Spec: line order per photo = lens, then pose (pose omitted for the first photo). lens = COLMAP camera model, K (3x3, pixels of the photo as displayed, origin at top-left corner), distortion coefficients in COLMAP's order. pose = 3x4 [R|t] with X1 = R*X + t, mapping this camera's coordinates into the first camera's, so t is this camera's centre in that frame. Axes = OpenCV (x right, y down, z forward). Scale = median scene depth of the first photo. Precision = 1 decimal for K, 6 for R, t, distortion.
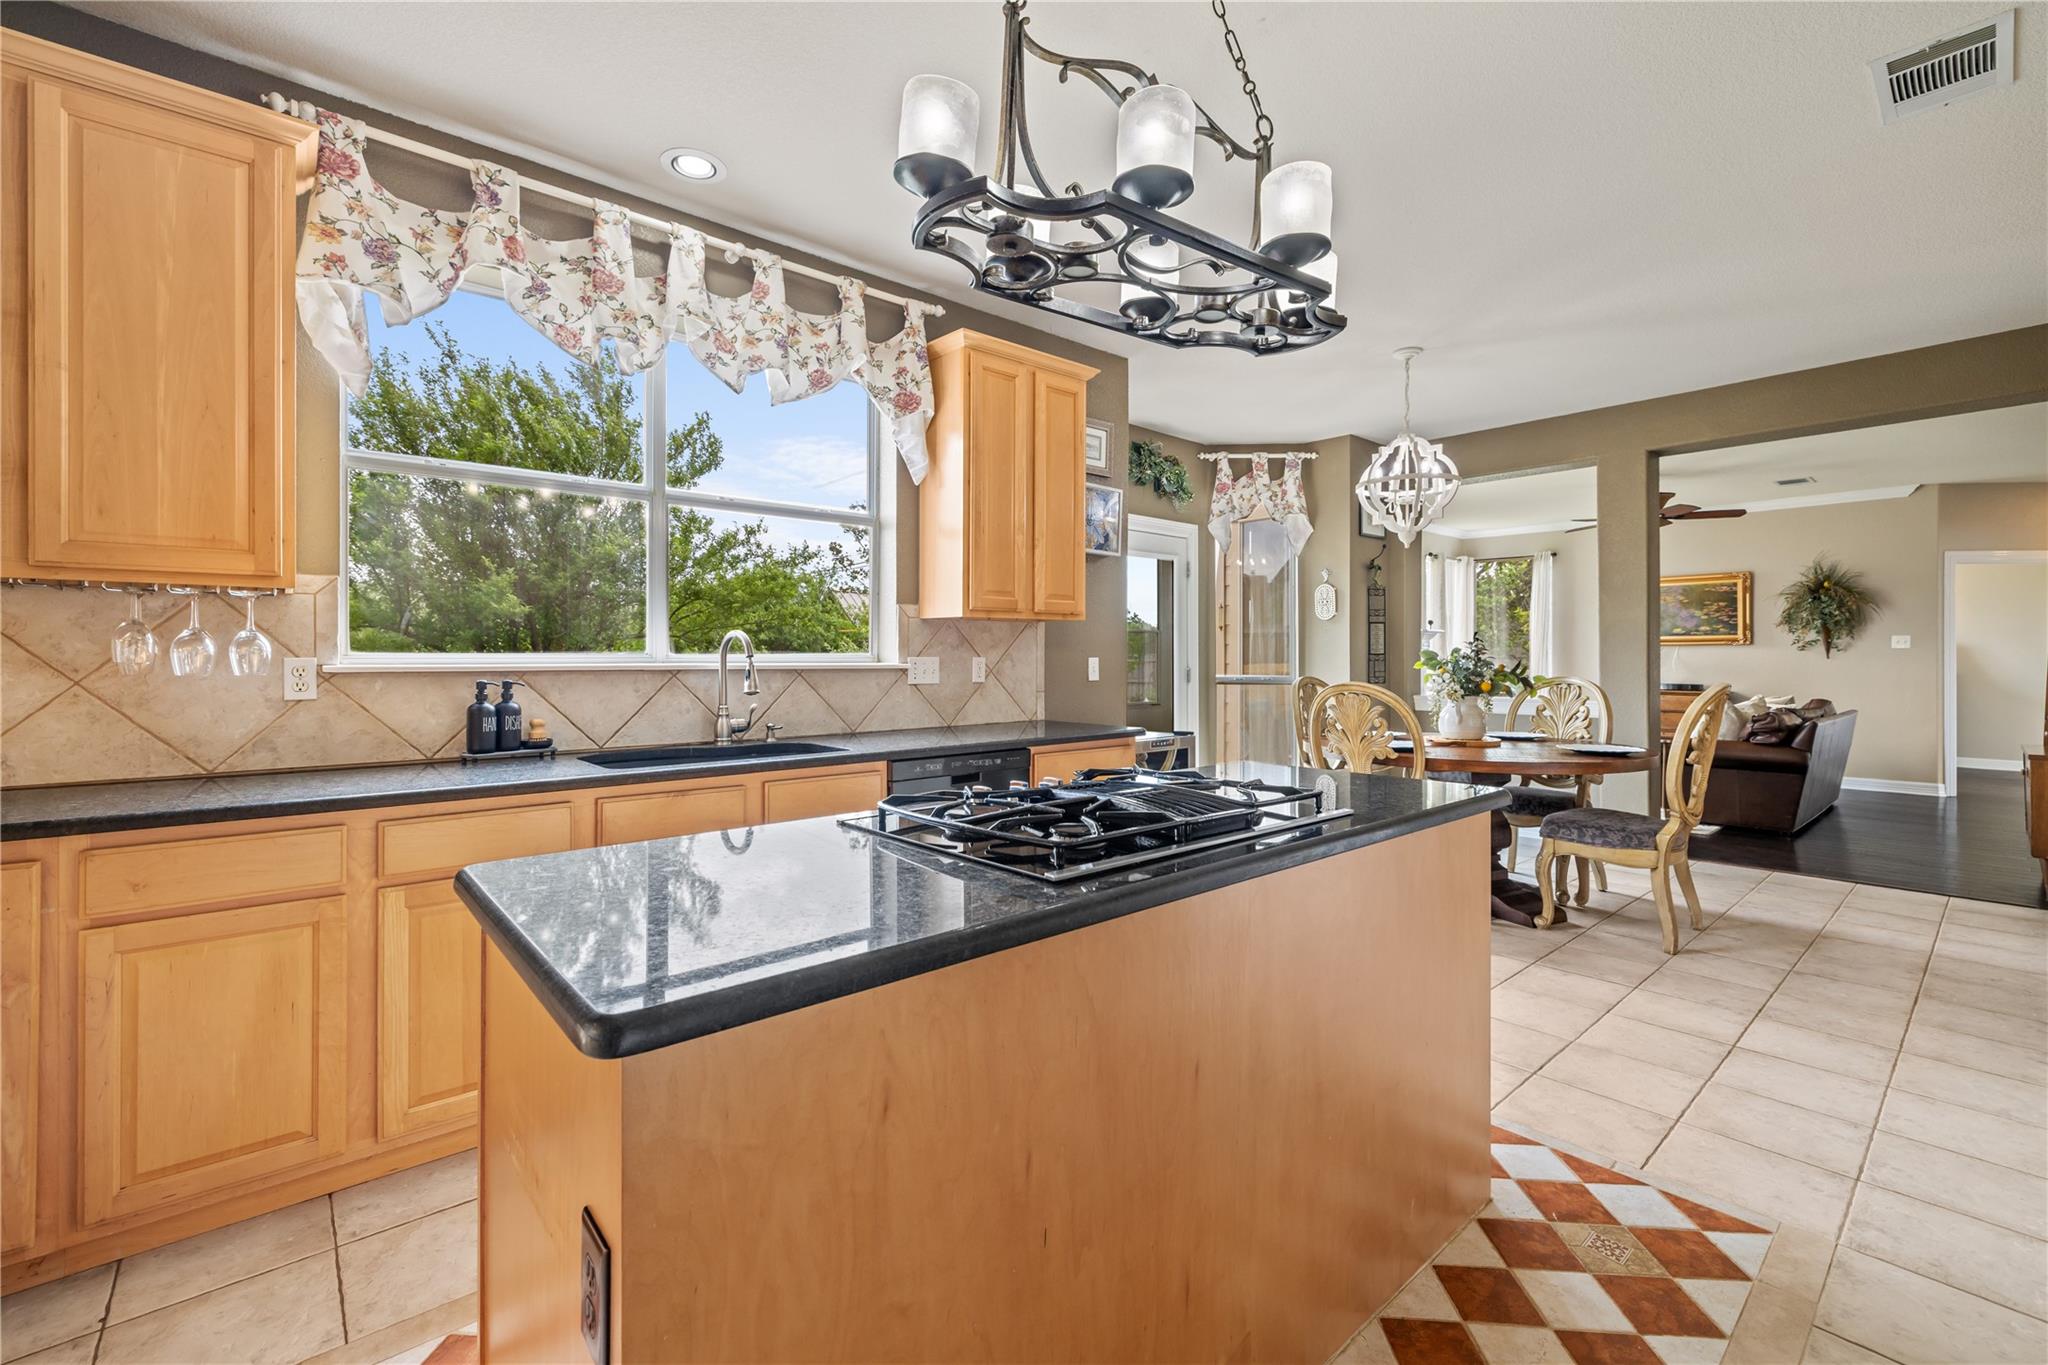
lens RADIAL K [[876.9, 0, 994.2], [0, 876.9, 660.5], [0, 0, 1]] dist [-0.003946, -0.000054]
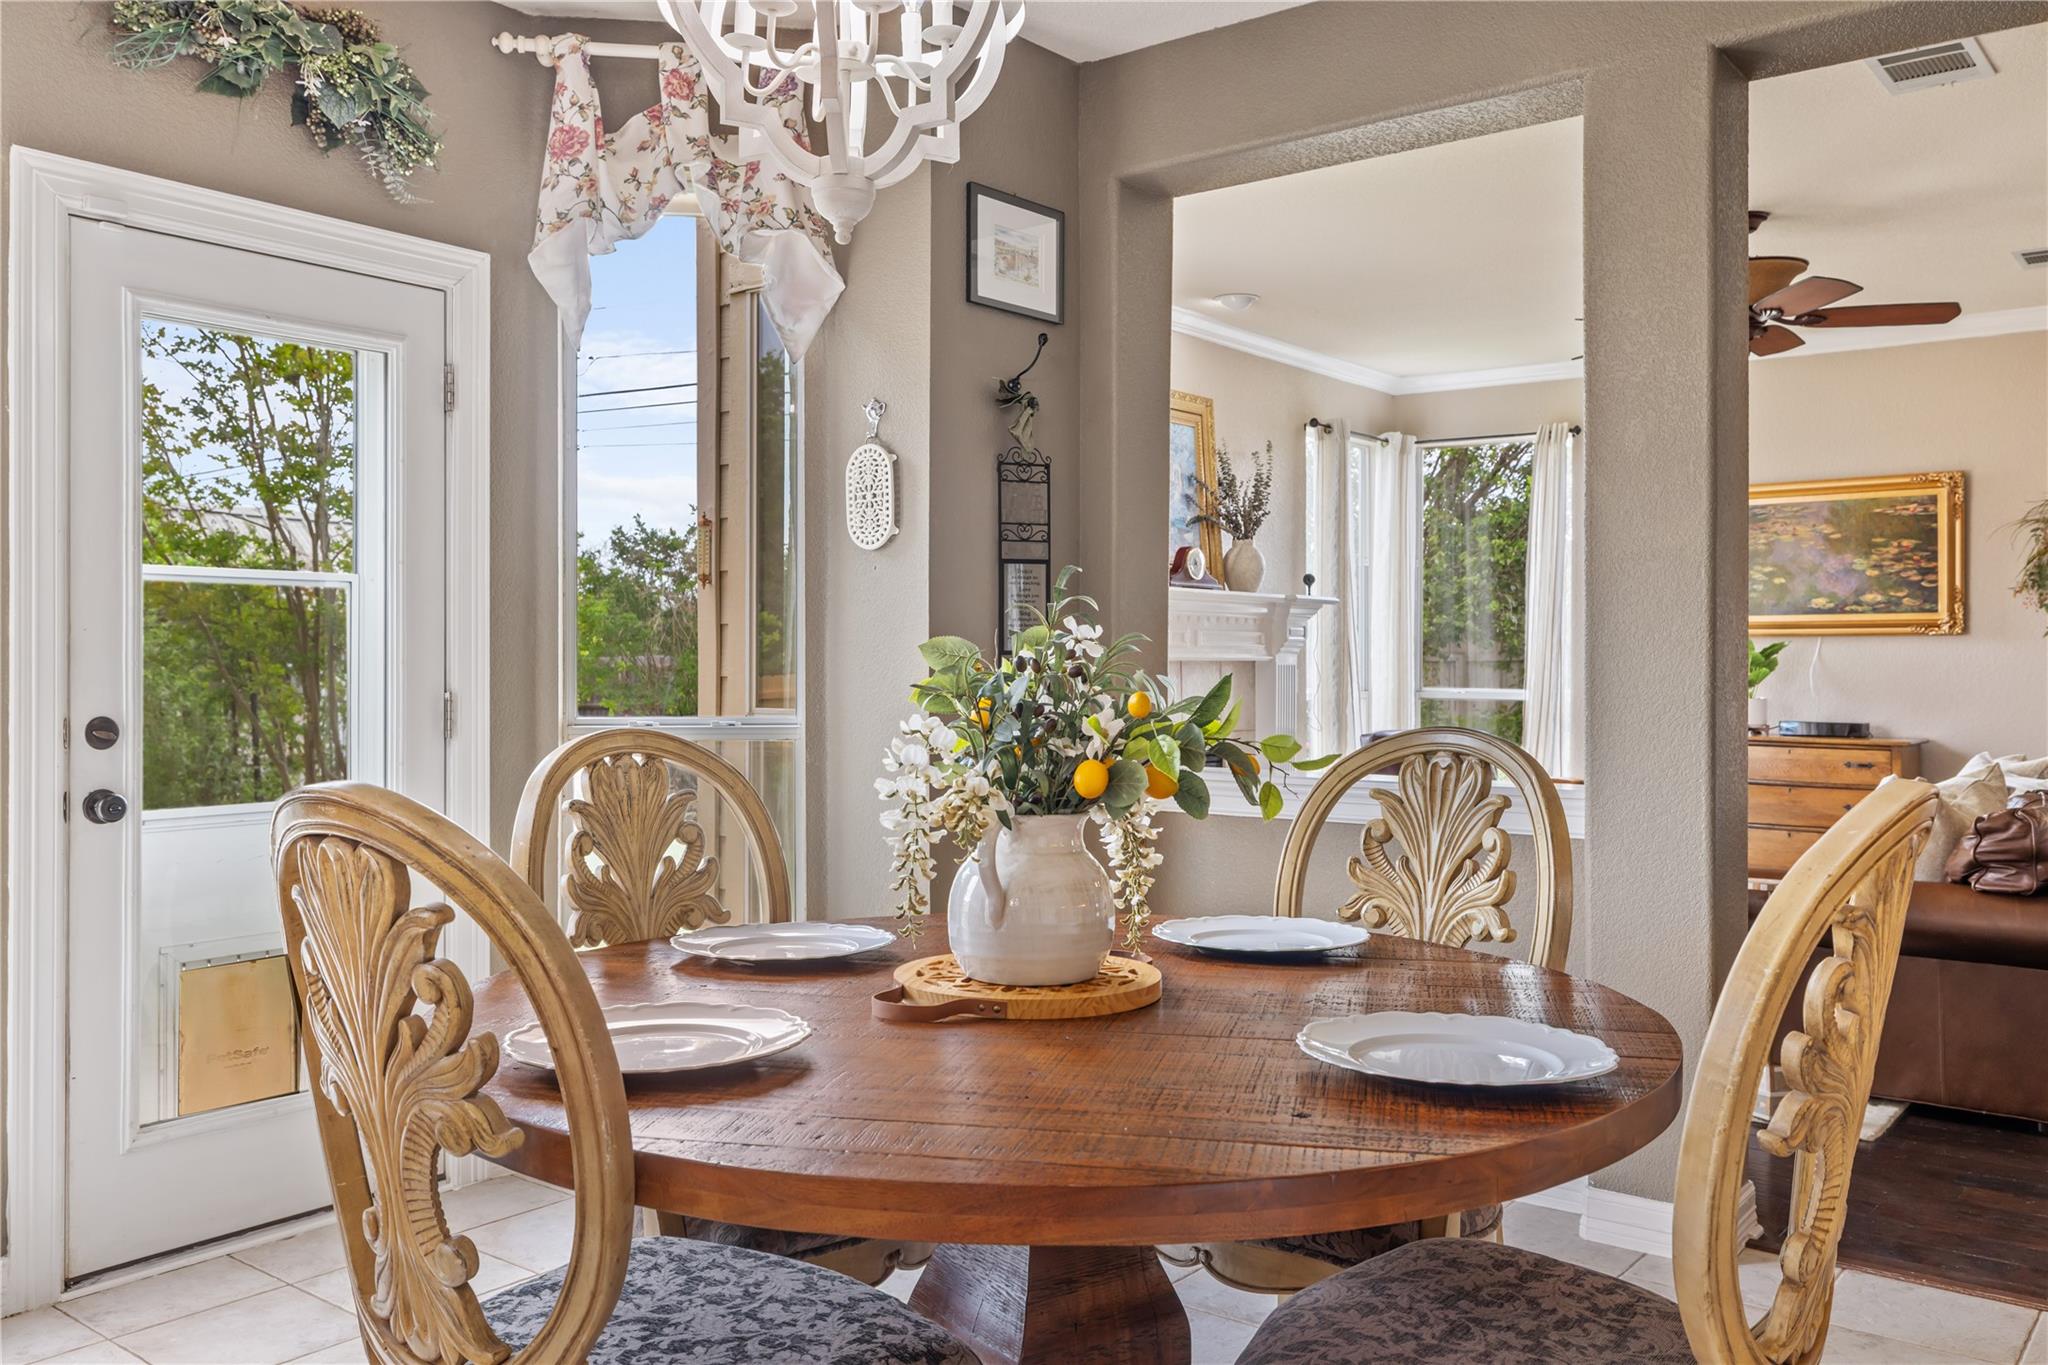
lens RADIAL K [[1632.2, 0, 1020.9], [0, 1632.2, 669.3], [0, 0, 1]] dist [-0.002856, 0.000691]
pose [[0.980953, 0.000965, 0.194245, 0.329815], [-0.001362, 0.999997, 0.001908, -0.002192], [-0.194243, -0.002136, 0.980951, 0.394512]]
